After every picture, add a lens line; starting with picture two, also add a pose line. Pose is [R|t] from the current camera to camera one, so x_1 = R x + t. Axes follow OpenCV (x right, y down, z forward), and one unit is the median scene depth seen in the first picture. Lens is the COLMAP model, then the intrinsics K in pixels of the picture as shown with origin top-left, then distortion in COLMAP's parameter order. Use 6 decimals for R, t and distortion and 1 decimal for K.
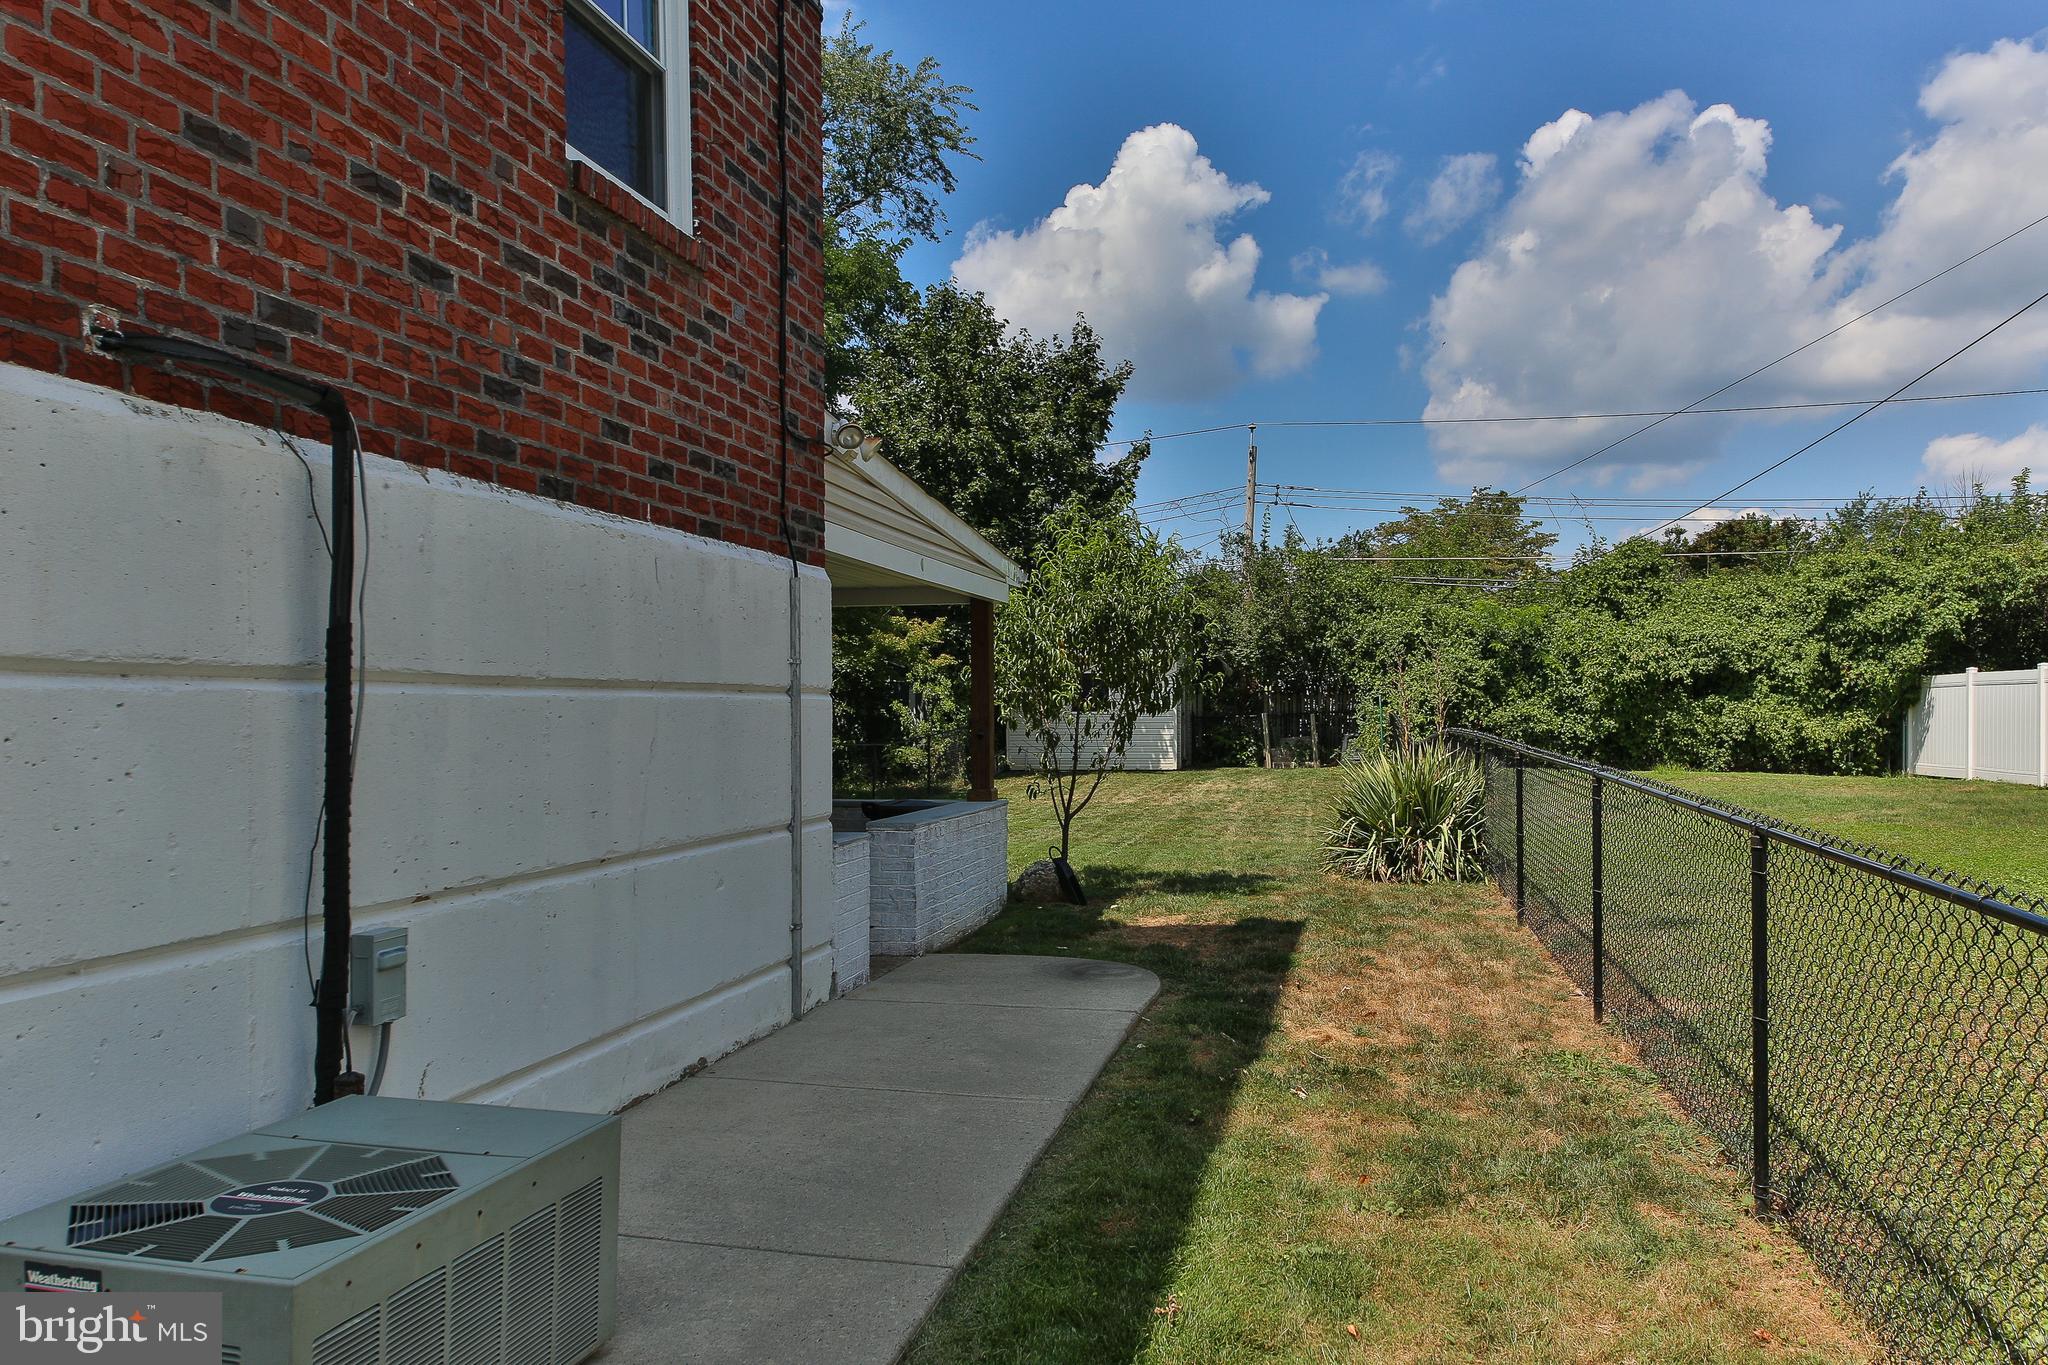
lens RADIAL K [[1450.6, 0, 1030.2], [0, 1450.6, 681.3], [0, 0, 1]] dist [-0.012438, 0.000436]
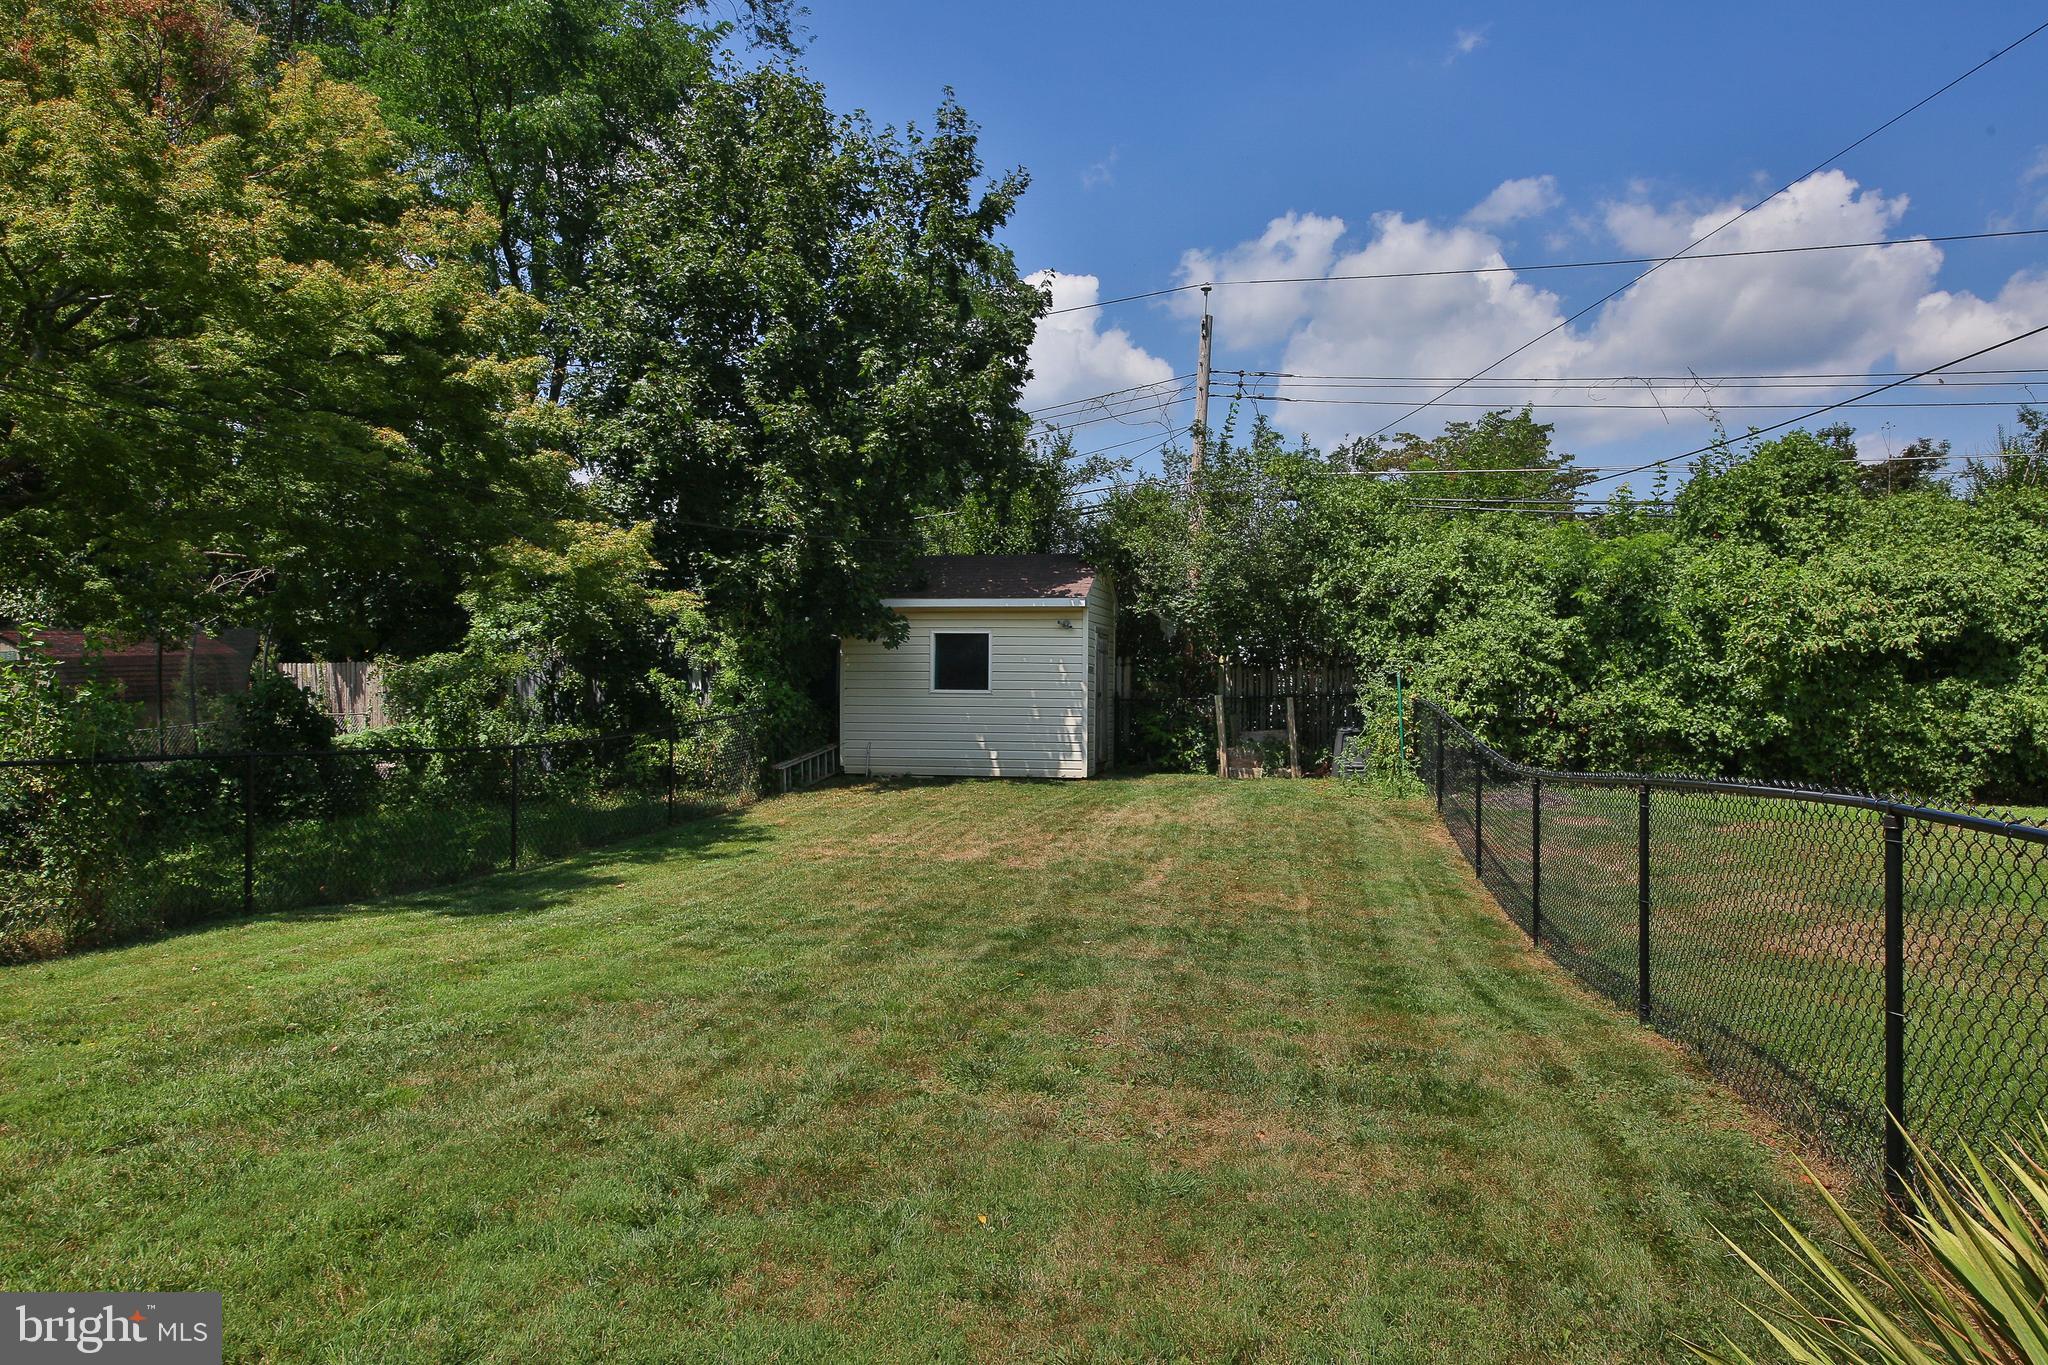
lens RADIAL K [[1330.5, 0, 989.1], [0, 1330.5, 651.8], [0, 0, 1]] dist [0.004018, -0.012677]
pose [[0.999816, 0.012788, -0.014301, 0.066978], [-0.012815, 0.999916, -0.001799, 0.004467], [0.014277, 0.001982, 0.999896, 0.401311]]
